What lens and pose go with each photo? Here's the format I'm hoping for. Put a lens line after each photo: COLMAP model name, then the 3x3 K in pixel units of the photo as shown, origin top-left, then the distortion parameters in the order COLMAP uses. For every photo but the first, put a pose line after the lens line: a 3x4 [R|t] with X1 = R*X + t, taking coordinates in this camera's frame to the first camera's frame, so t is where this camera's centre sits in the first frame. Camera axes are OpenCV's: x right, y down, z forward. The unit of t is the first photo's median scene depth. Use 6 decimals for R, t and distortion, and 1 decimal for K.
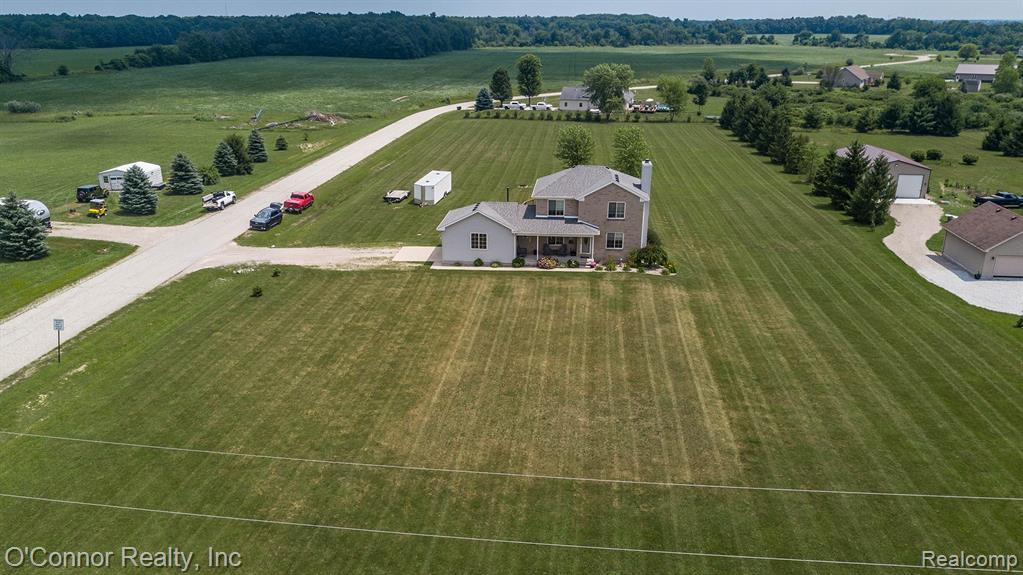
lens RADIAL K [[786.2, 0, 504.6], [0, 786.2, 290.4], [0, 0, 1]] dist [0.010933, -0.000588]
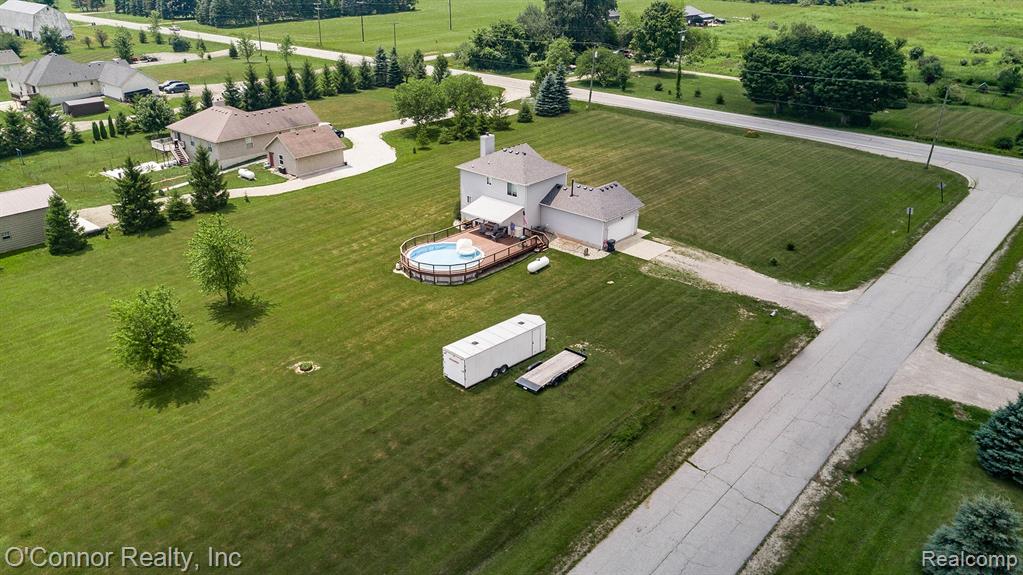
lens RADIAL K [[787.7, 0, 502.1], [0, 787.7, 291.4], [0, 0, 1]] dist [-0.002497, 0.006396]
pose [[-0.817295, -0.245947, 0.521094, -0.568055], [0.178735, 0.751520, 0.635036, -0.781084], [-0.547798, 0.612150, -0.570254, 1.878067]]
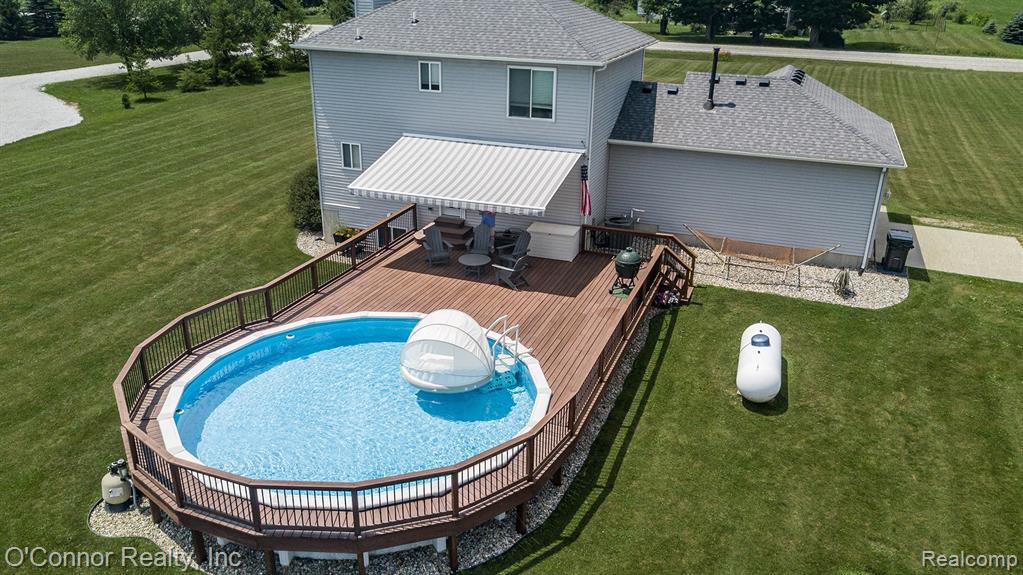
lens RADIAL K [[787.7, 0, 502.1], [0, 787.7, 291.4], [0, 0, 1]] dist [-0.002497, 0.006396]
pose [[-0.963991, -0.112642, 0.240902, 0.000176], [0.075618, 0.752367, 0.654390, -0.293037], [-0.254959, 0.649042, -0.716757, 1.390186]]
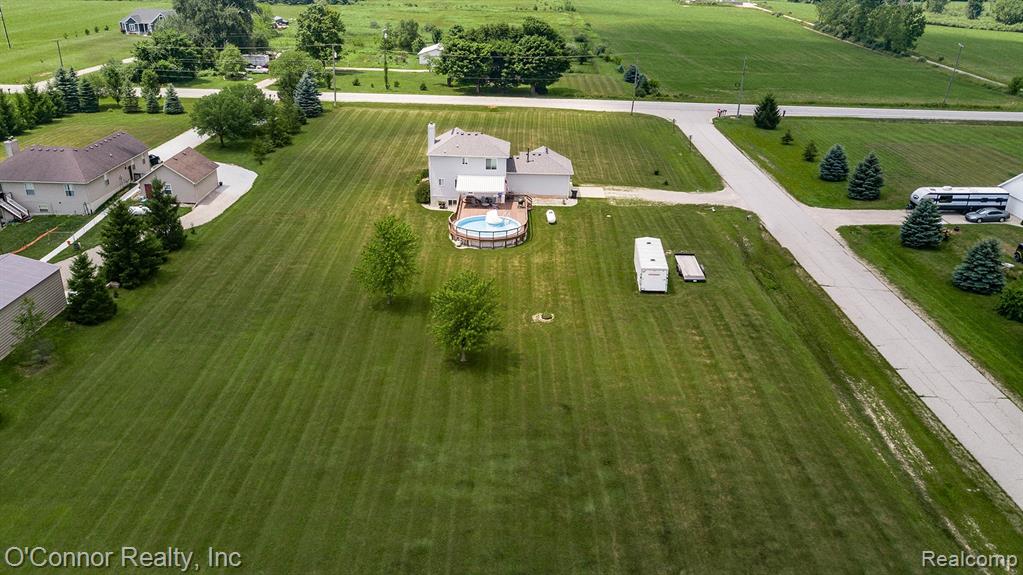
lens RADIAL K [[787.7, 0, 502.1], [0, 787.7, 291.4], [0, 0, 1]] dist [-0.002497, 0.006396]
pose [[-0.996174, 0.015226, -0.086051, 0.181084], [-0.047294, 0.734097, 0.677396, -0.919060], [0.073484, 0.678874, -0.730568, 2.270934]]
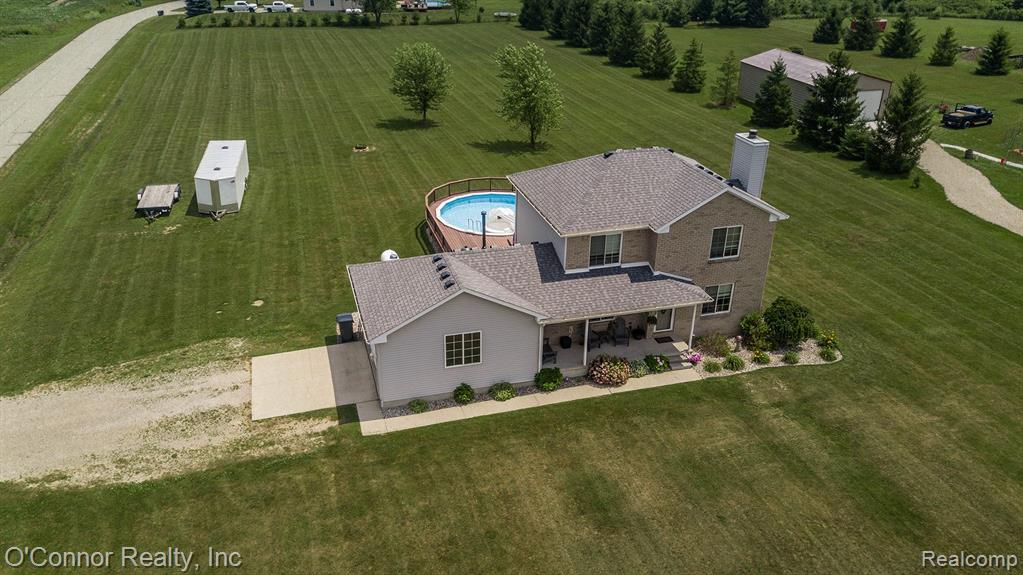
lens RADIAL K [[787.7, 0, 502.1], [0, 787.7, 291.4], [0, 0, 1]] dist [-0.002497, 0.006396]
pose [[0.928063, -0.157013, 0.337706, -0.156052], [0.112613, 0.982646, 0.147396, -0.157660], [-0.354989, -0.098762, 0.929639, 0.579761]]
